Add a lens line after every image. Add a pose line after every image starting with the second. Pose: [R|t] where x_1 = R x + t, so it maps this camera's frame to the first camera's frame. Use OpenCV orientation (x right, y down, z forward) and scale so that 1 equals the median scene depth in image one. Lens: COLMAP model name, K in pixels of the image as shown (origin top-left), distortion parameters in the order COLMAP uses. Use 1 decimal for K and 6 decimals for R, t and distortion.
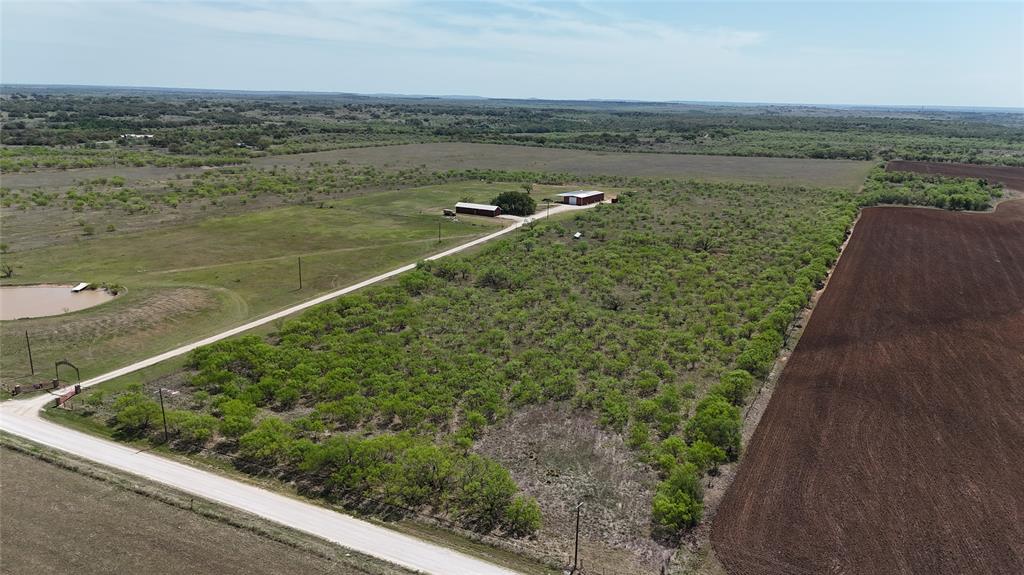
lens RADIAL K [[753.5, 0, 512.0], [0, 753.5, 287.5], [0, 0, 1]] dist [0.070657, -0.063995]
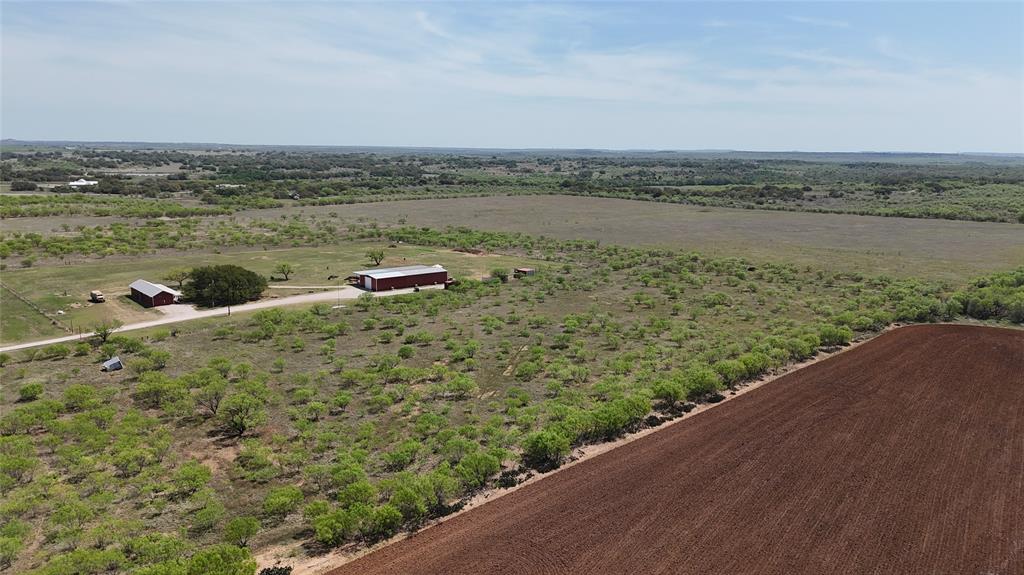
lens RADIAL K [[753.5, 0, 512.0], [0, 753.5, 287.5], [0, 0, 1]] dist [0.070657, -0.063995]
pose [[0.946163, 0.048897, -0.319976, 0.430210], [-0.071454, 0.995689, -0.059133, -0.092972], [0.315705, 0.078813, 0.945579, 0.511714]]
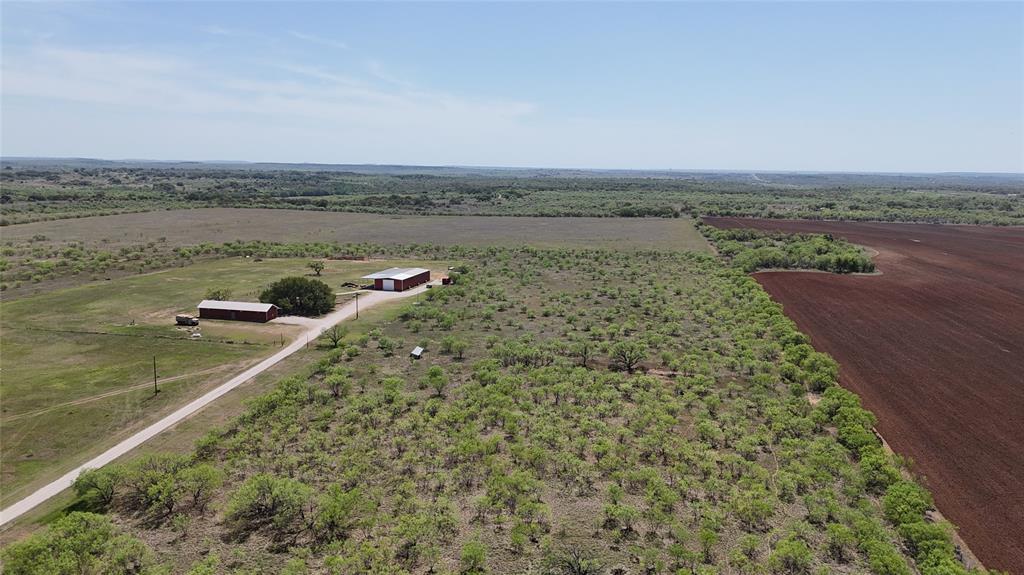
lens RADIAL K [[753.5, 0, 512.0], [0, 753.5, 287.5], [0, 0, 1]] dist [0.070657, -0.063995]
pose [[0.958084, -0.054435, 0.281269, -0.005024], [0.077376, 0.994463, -0.071102, -0.061730], [-0.275841, 0.089885, 0.956991, 0.349227]]
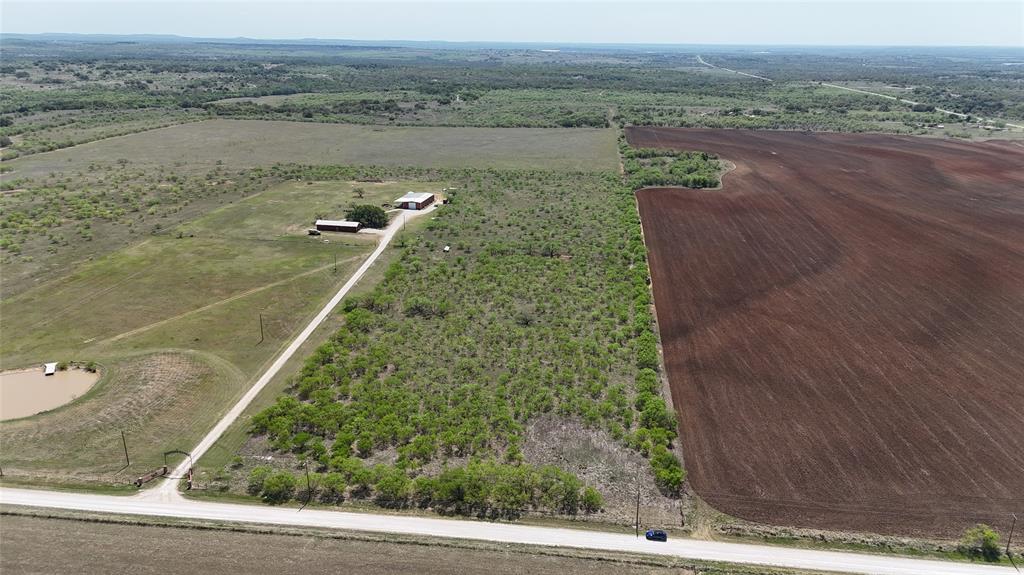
lens RADIAL K [[753.5, 0, 512.0], [0, 753.5, 287.5], [0, 0, 1]] dist [0.070657, -0.063995]
pose [[0.937136, -0.118728, 0.328147, -0.183187], [0.093811, 0.991440, 0.090809, -0.091891], [-0.336119, -0.054316, 0.940252, -0.132153]]
